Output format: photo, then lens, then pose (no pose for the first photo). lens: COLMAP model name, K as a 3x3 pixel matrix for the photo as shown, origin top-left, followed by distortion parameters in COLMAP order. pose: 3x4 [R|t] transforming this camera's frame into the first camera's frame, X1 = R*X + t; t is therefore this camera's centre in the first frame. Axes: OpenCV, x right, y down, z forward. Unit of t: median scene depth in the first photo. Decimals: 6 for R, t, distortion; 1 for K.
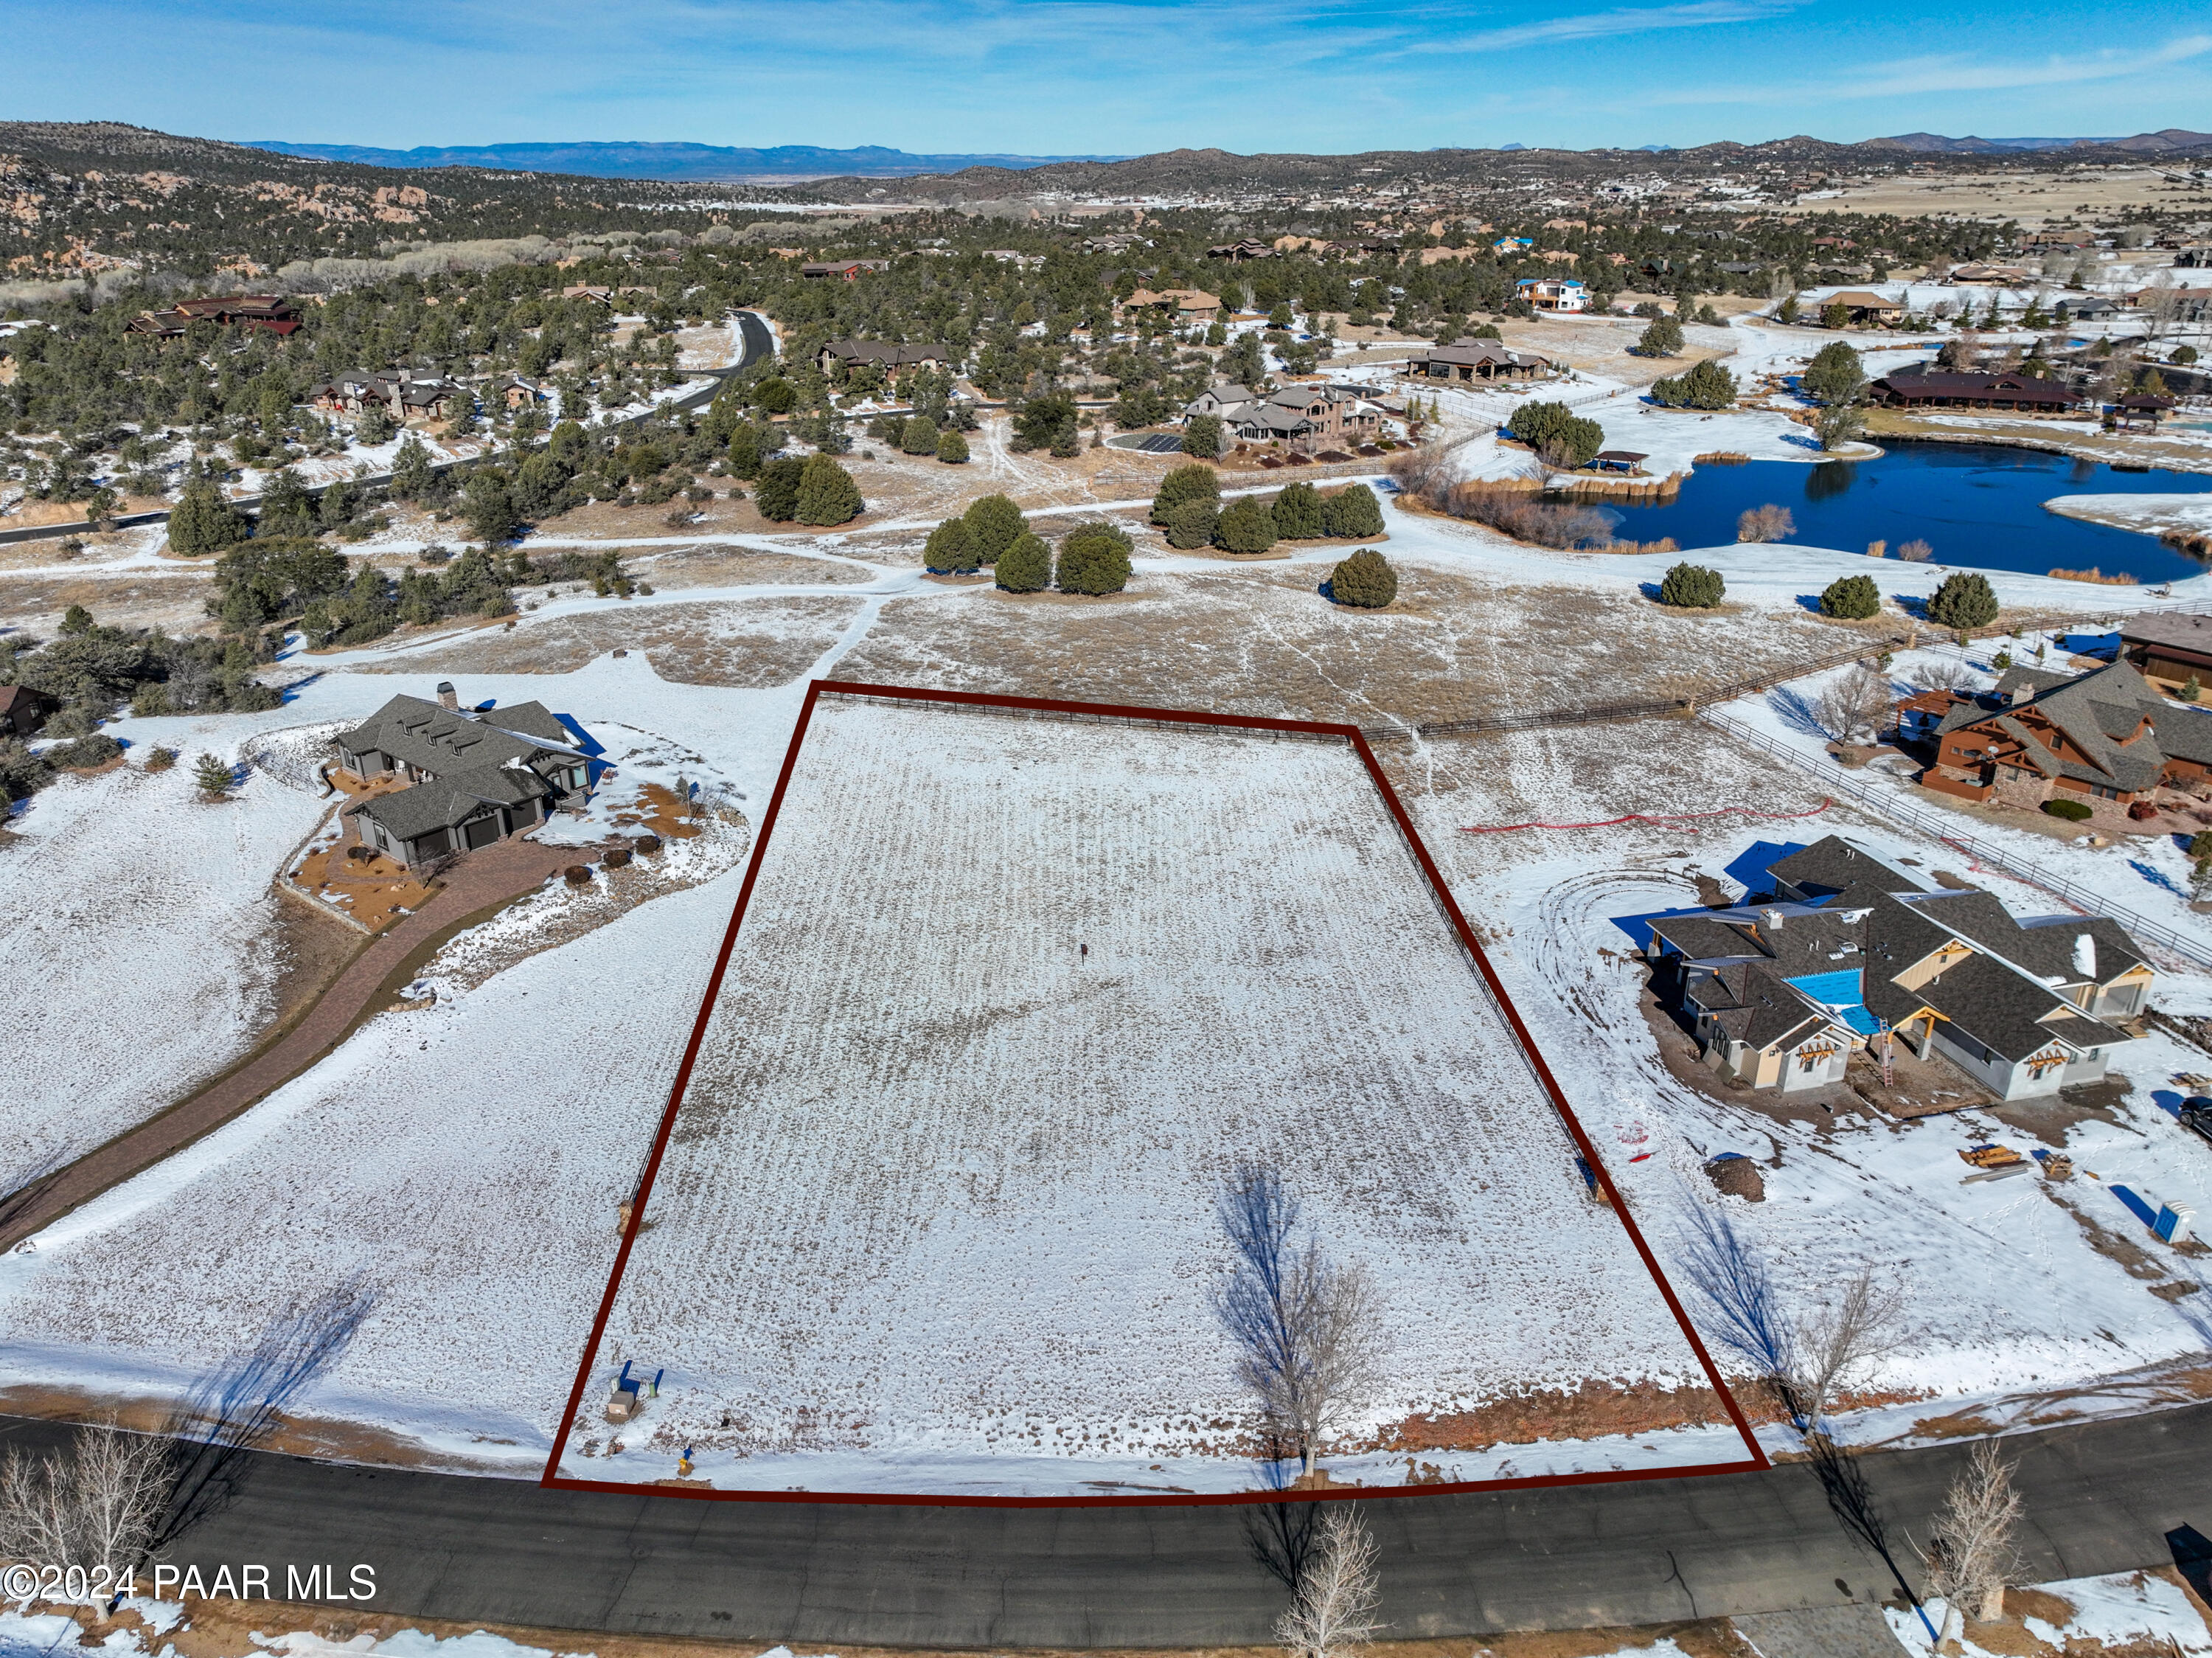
lens RADIAL K [[1553.4, 0, 1117.2], [0, 1553.4, 810.0], [0, 0, 1]] dist [-0.000020, 0.016516]
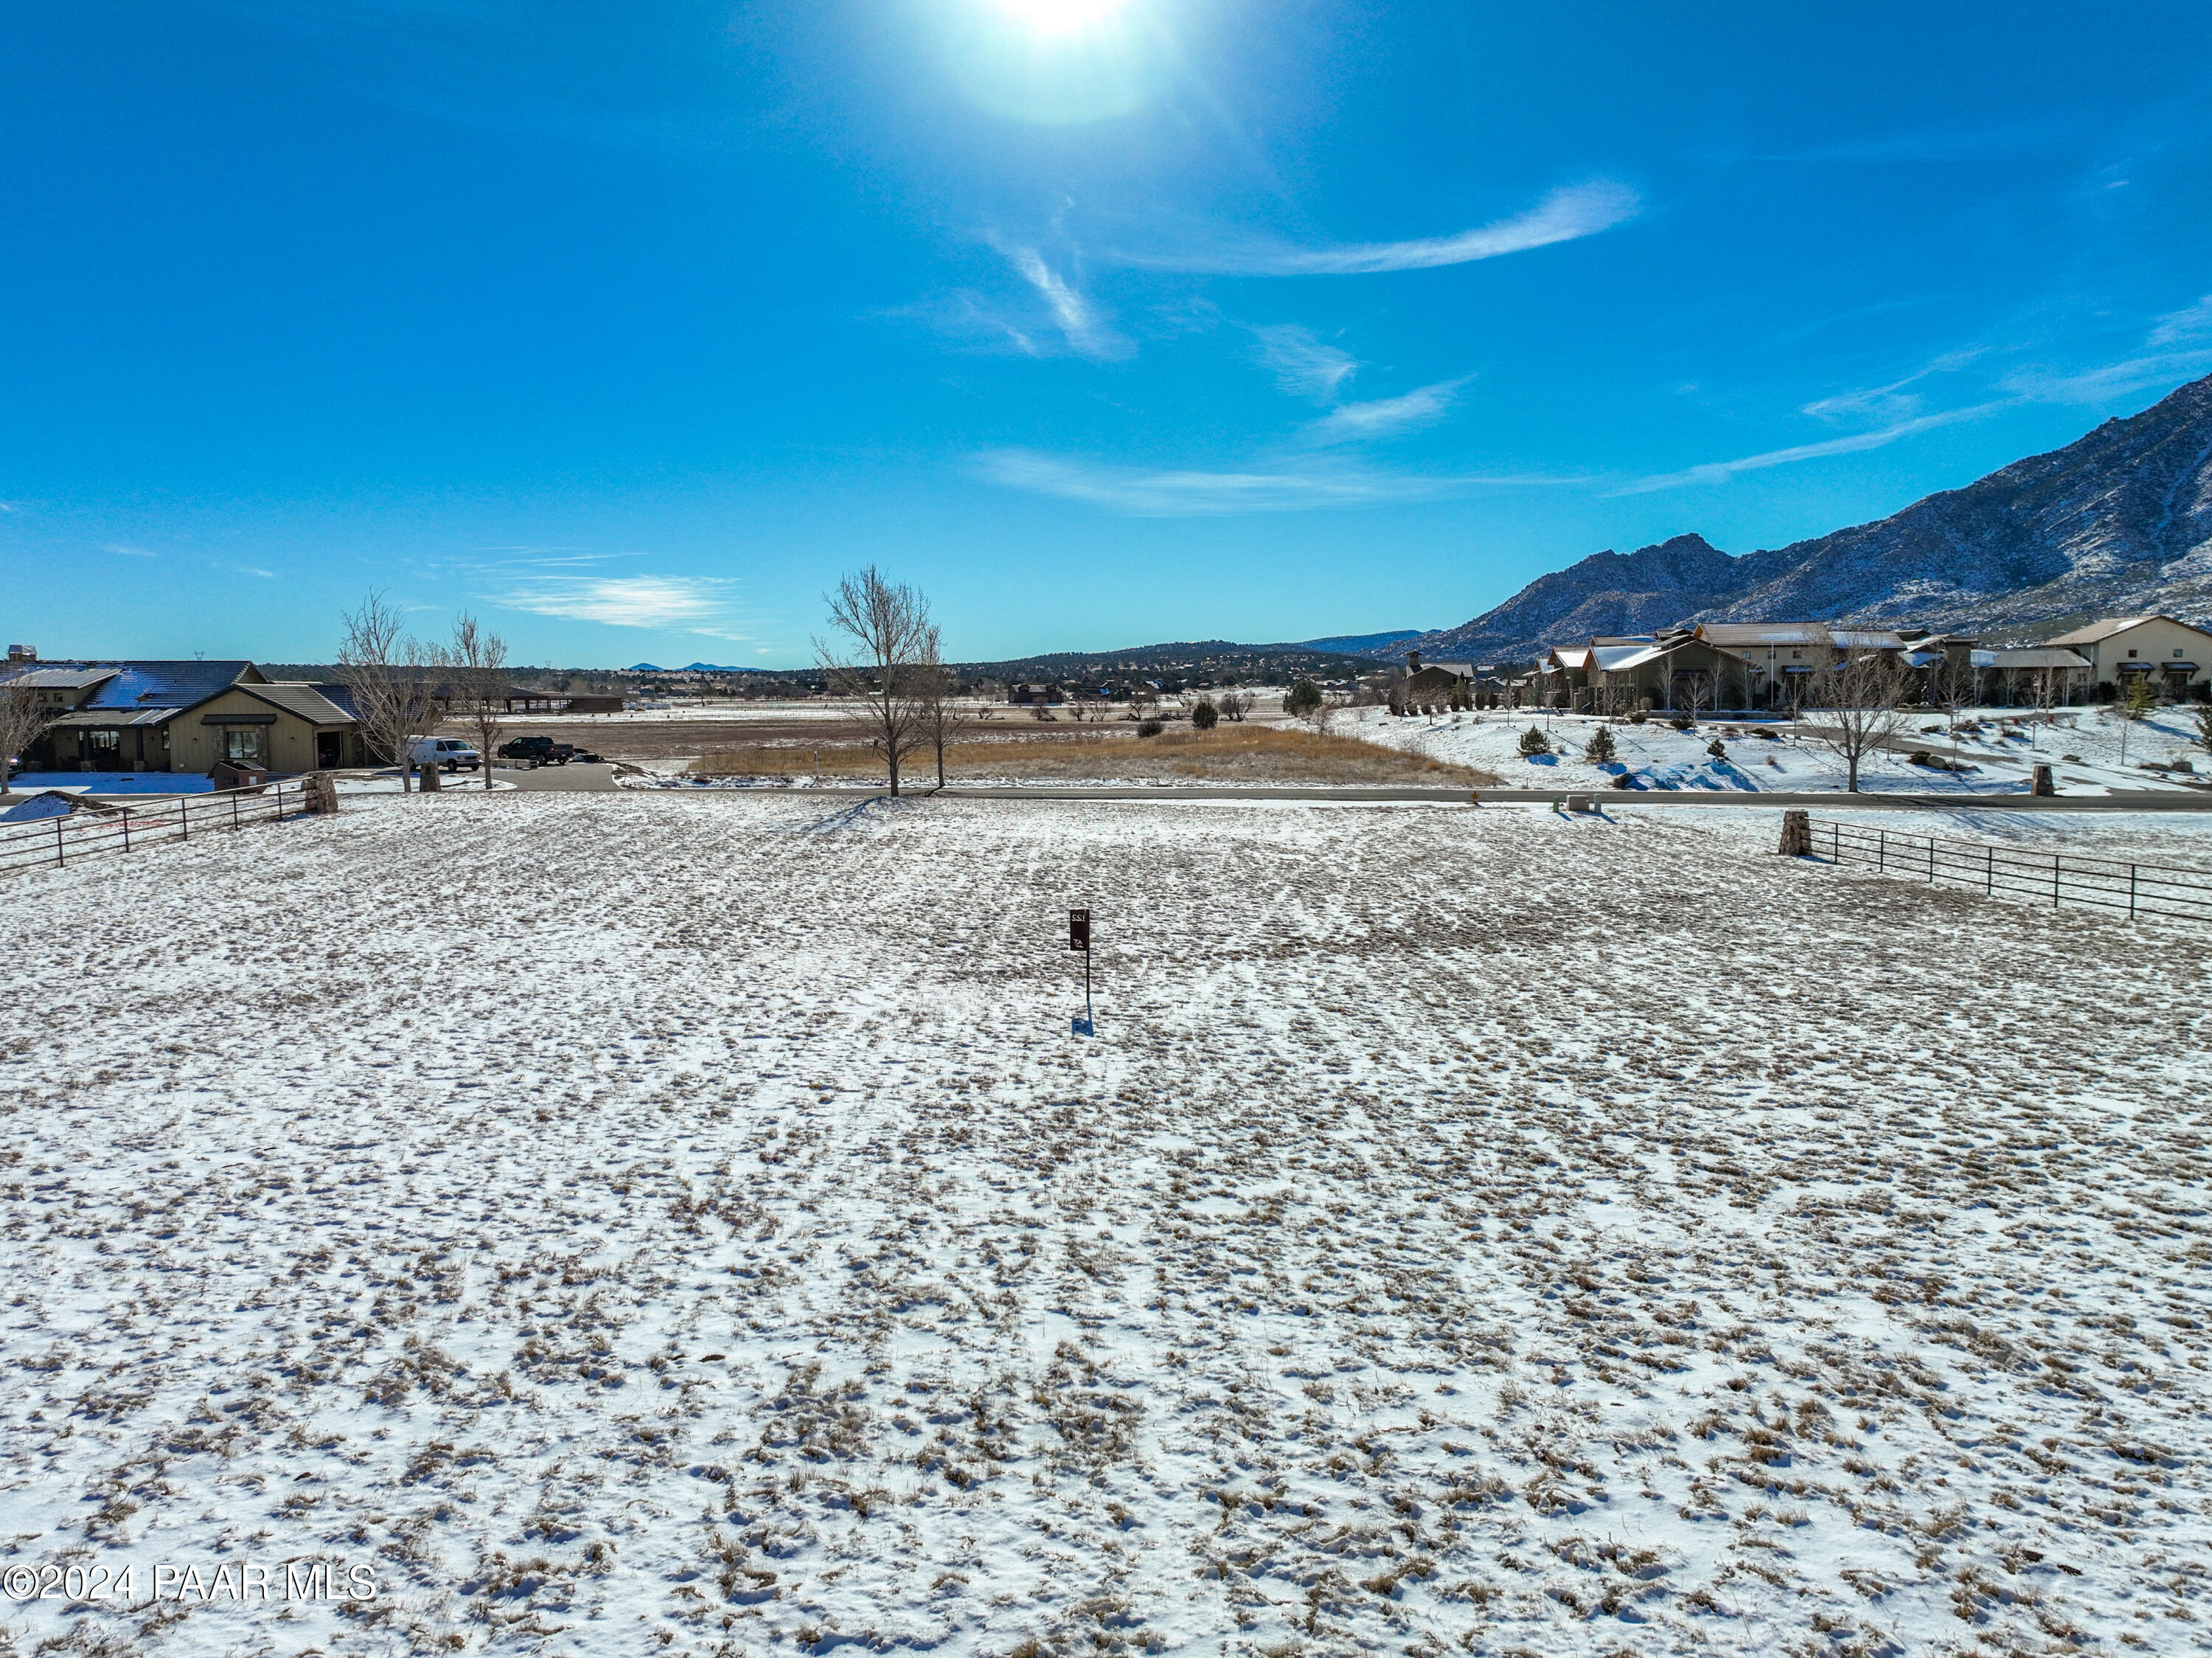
lens RADIAL K [[1553.4, 0, 1106.6], [0, 1553.4, 828.2], [0, 0, 1]] dist [-0.000020, 0.016516]
pose [[-0.999706, 0.009541, 0.022293, -0.026427], [0.018780, 0.886217, 0.462890, -0.032713], [-0.015340, 0.463172, -0.886136, 1.051103]]
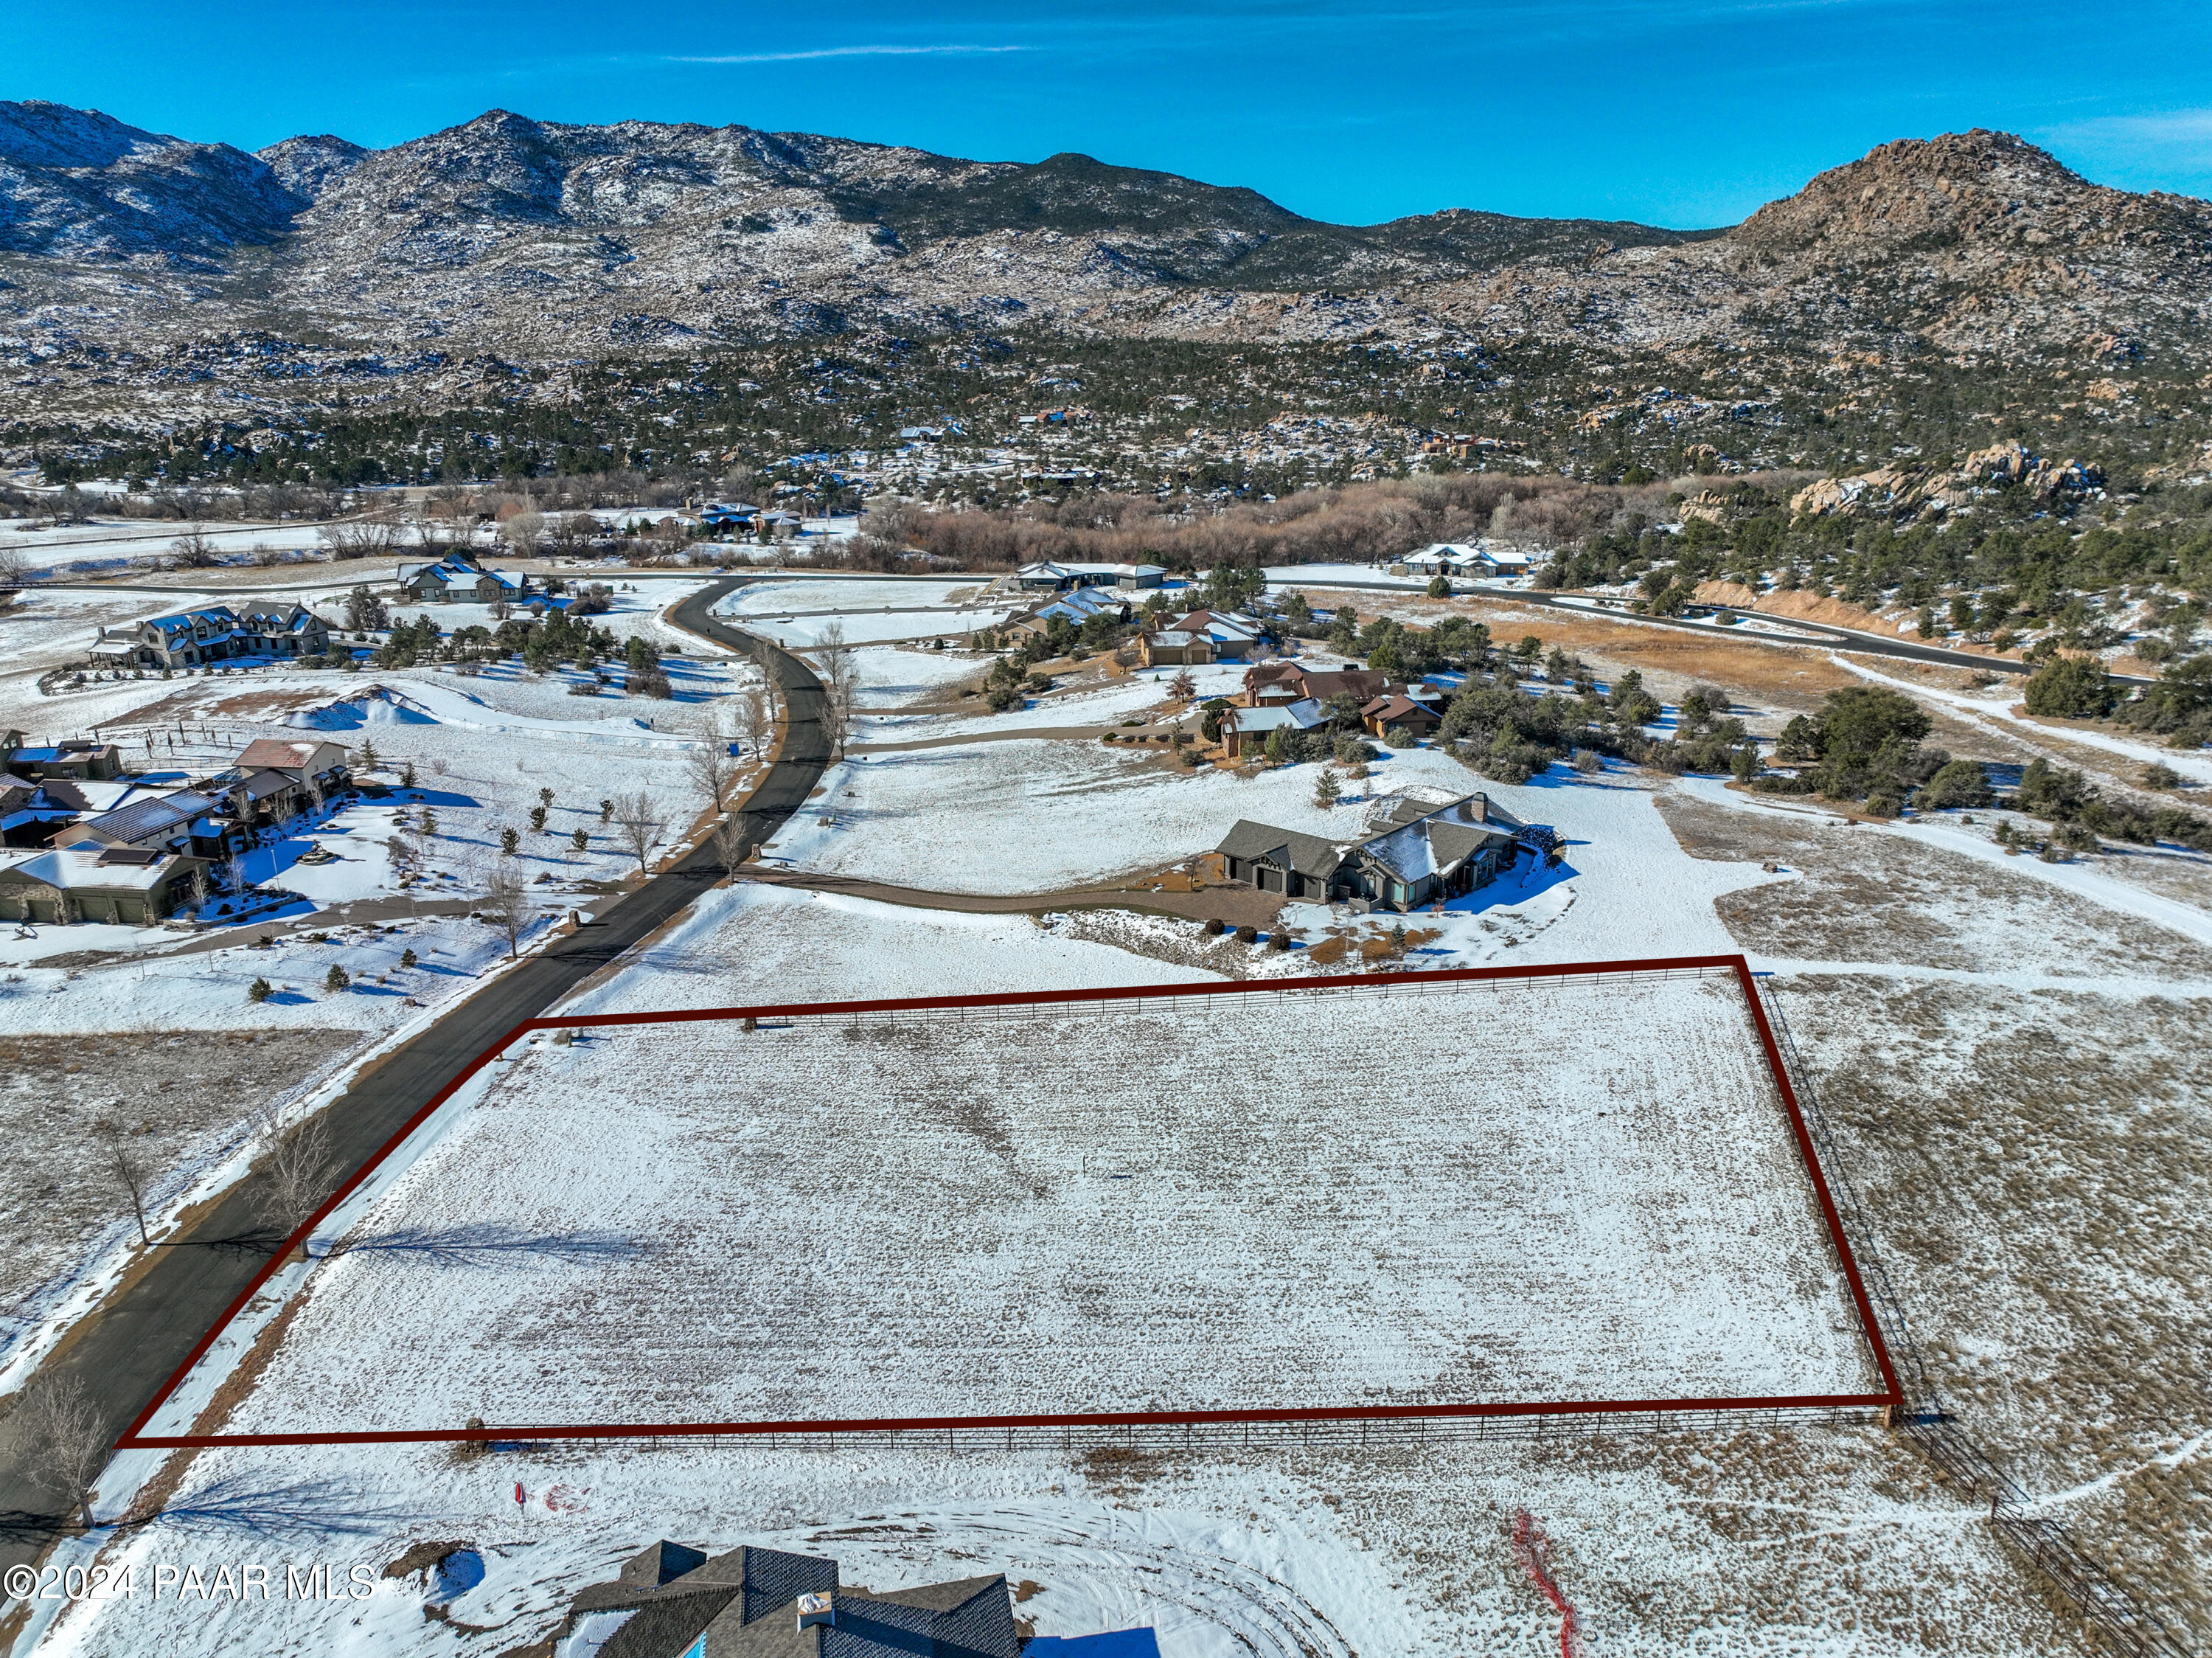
lens RADIAL K [[1553.4, 0, 1106.8], [0, 1553.4, 845.5], [0, 0, 1]] dist [-0.000020, 0.016516]
pose [[-0.037697, 0.316873, -0.947719, 0.695297], [-0.375703, 0.874317, 0.307275, -0.318188], [0.925973, 0.367644, 0.086091, 0.749759]]
